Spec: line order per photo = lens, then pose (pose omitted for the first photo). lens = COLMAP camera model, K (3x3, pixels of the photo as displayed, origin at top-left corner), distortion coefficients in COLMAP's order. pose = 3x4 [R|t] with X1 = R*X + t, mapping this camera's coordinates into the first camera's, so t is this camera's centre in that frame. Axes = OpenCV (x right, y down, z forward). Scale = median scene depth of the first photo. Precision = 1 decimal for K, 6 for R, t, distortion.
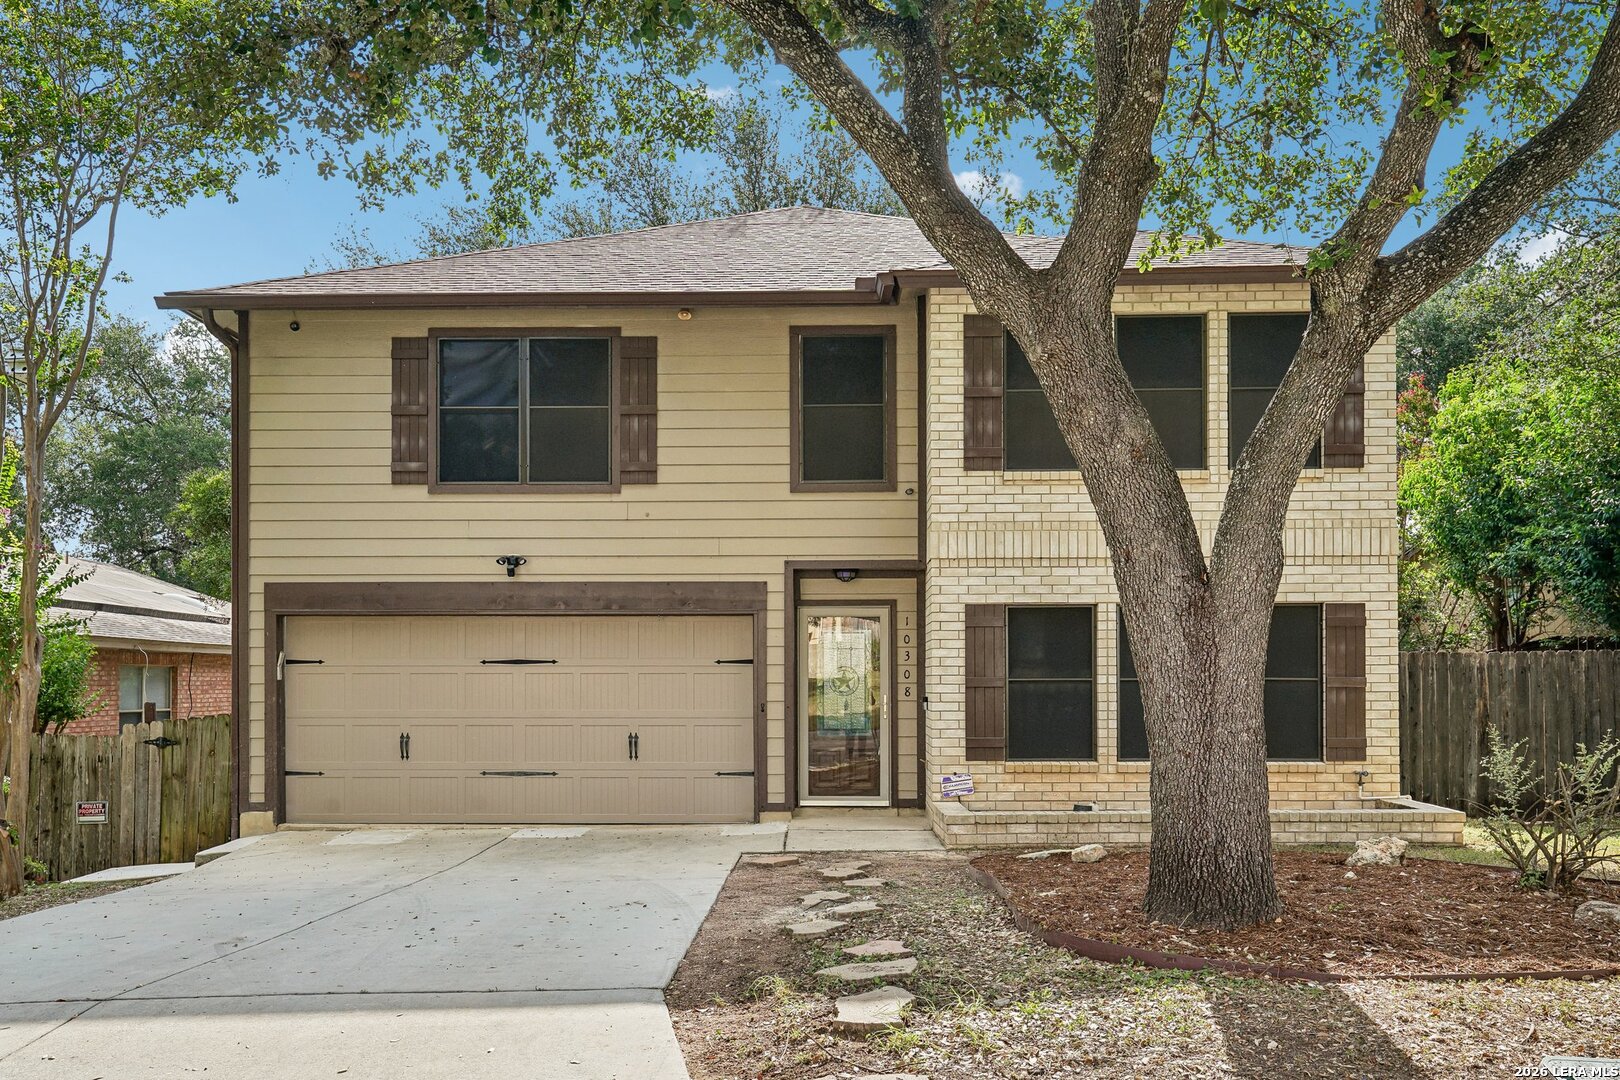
lens RADIAL K [[1321.5, 0, 821.1], [0, 1321.5, 651.1], [0, 0, 1]] dist [0.009194, 0.061494]
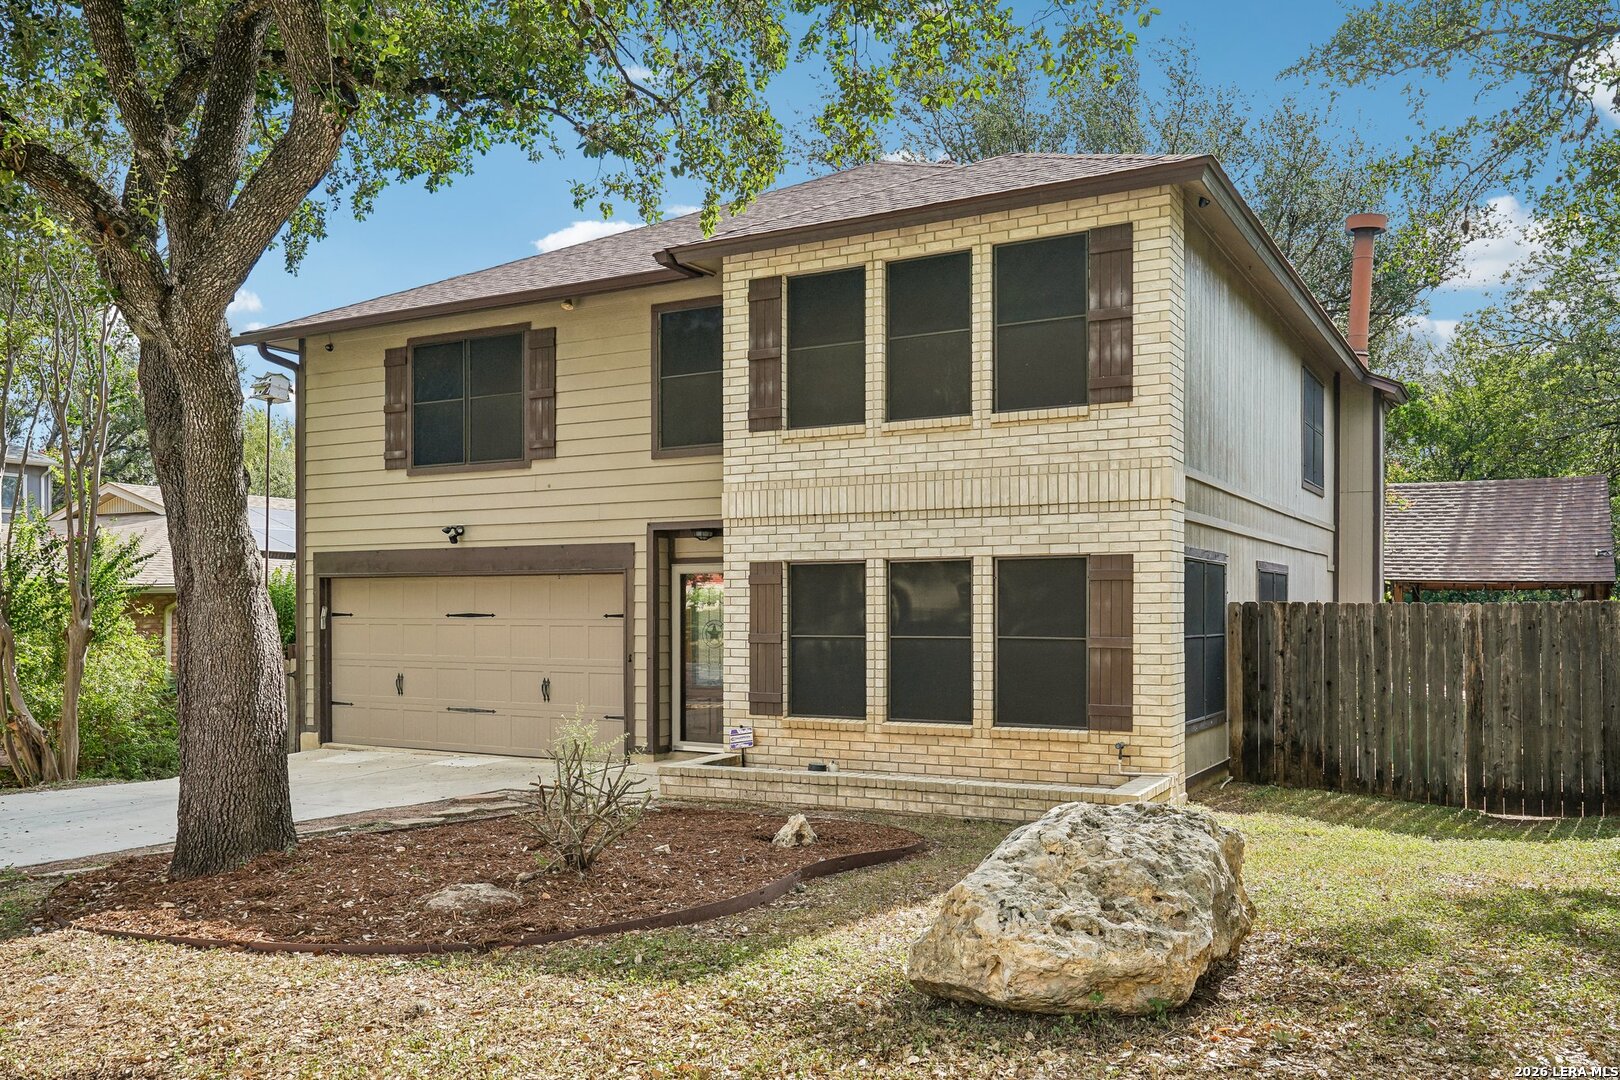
lens RADIAL K [[1321.5, 0, 813.4], [0, 1321.5, 594.5], [0, 0, 1]] dist [0.009194, 0.061494]
pose [[0.879662, -0.004722, -0.475577, 0.606213], [0.010670, 0.999895, 0.009807, -0.018961], [0.475481, -0.013701, 0.879620, 0.112682]]
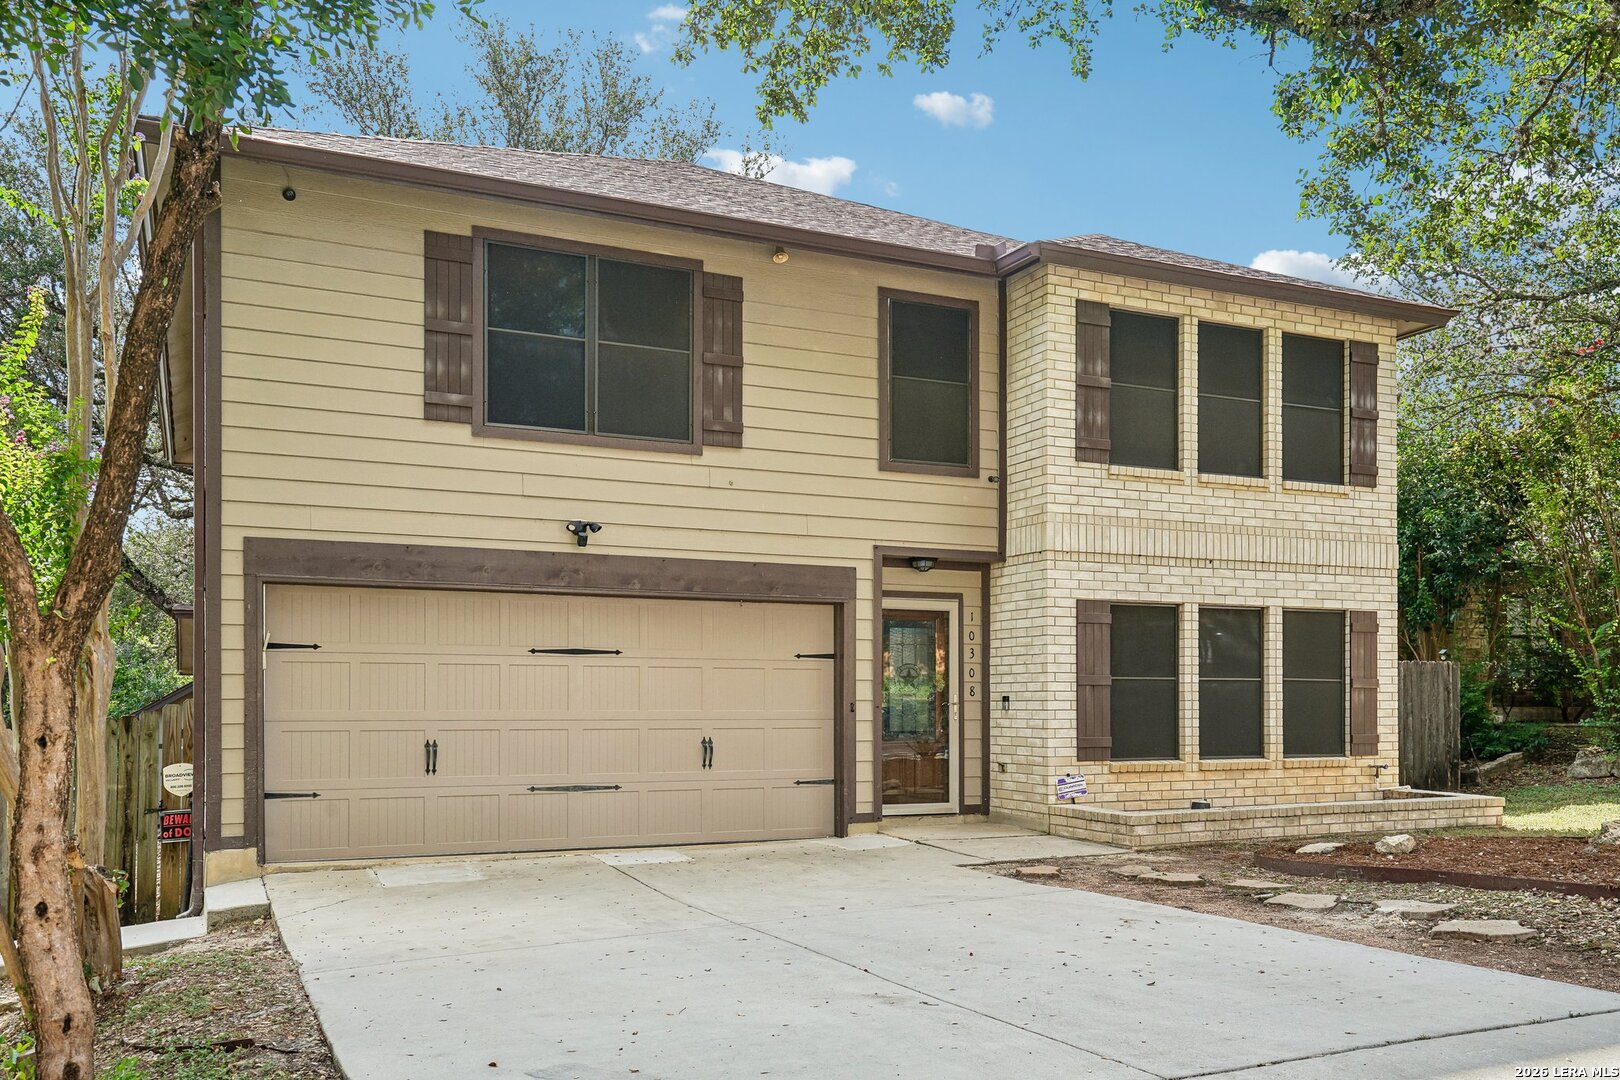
lens RADIAL K [[1321.5, 0, 817.4], [0, 1321.5, 674.4], [0, 0, 1]] dist [0.009194, 0.061494]
pose [[0.900022, 0.011760, 0.435687, -0.455465], [-0.012545, 0.999921, -0.001075, 0.021473], [-0.435665, -0.004498, 0.900098, 0.201916]]
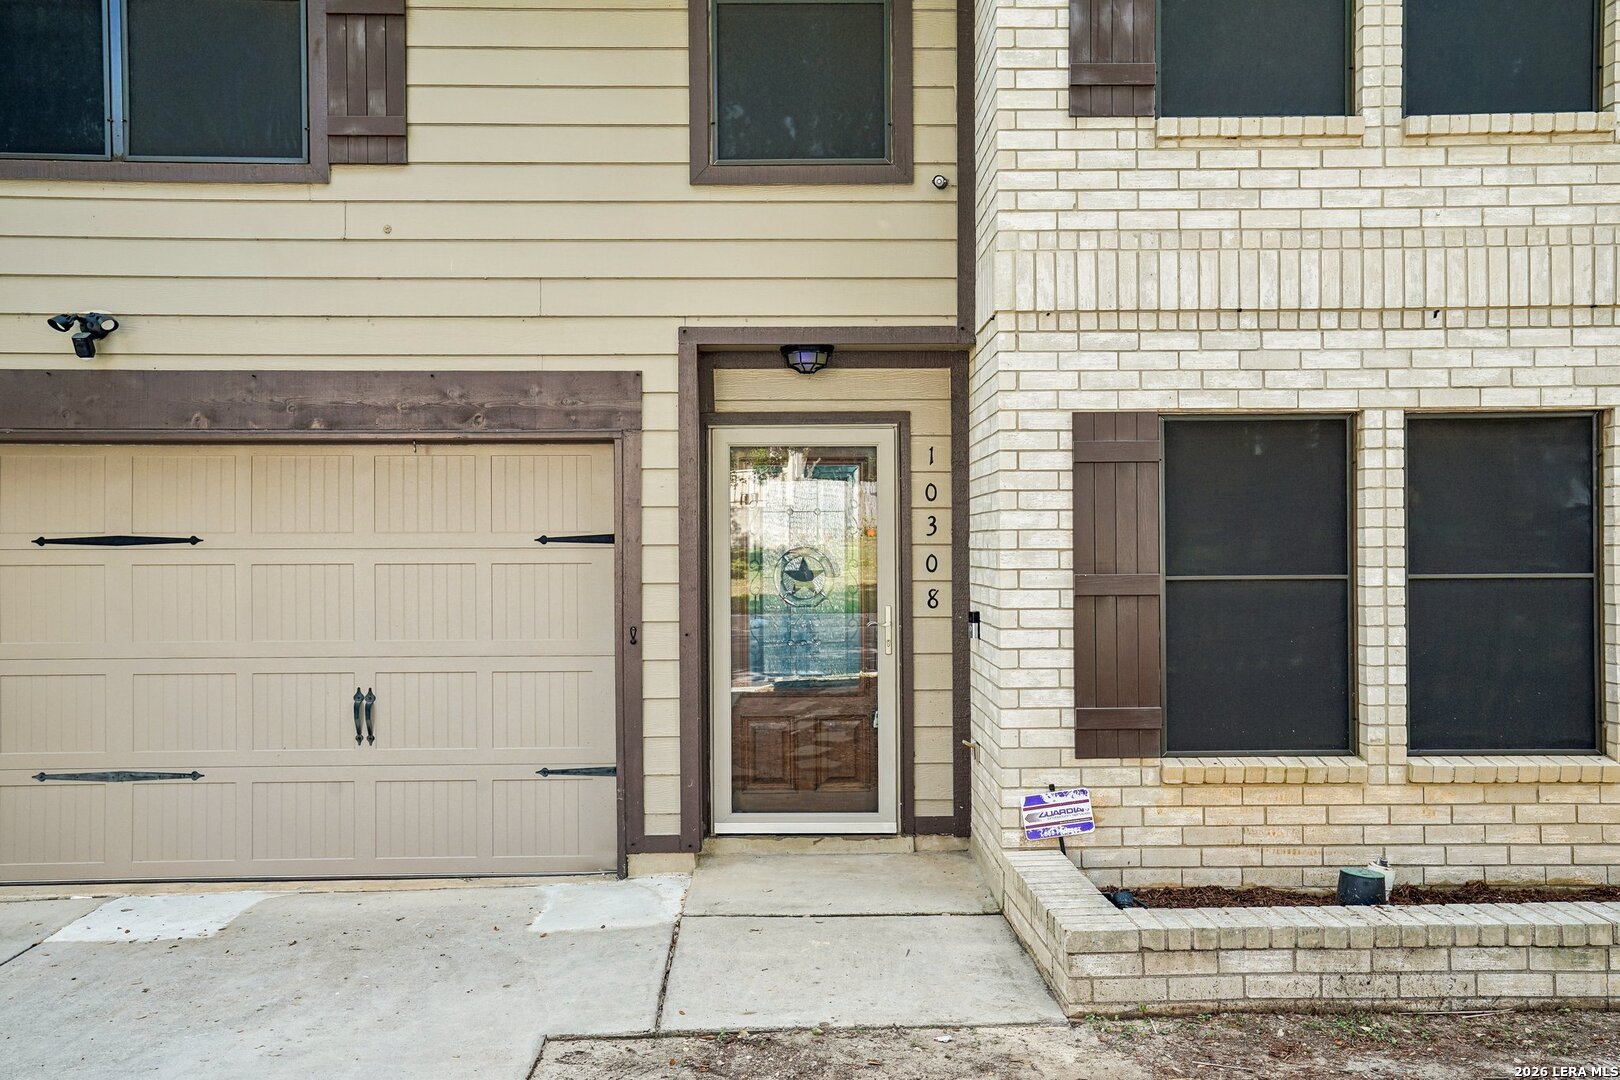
lens RADIAL K [[1321.5, 0, 815.9], [0, 1321.5, 532.5], [0, 0, 1]] dist [0.009194, 0.061494]
pose [[0.999406, -0.002963, 0.034327, 0.005199], [0.002543, 0.999921, 0.012286, -0.000123], [-0.034361, -0.012191, 0.999335, 0.520663]]
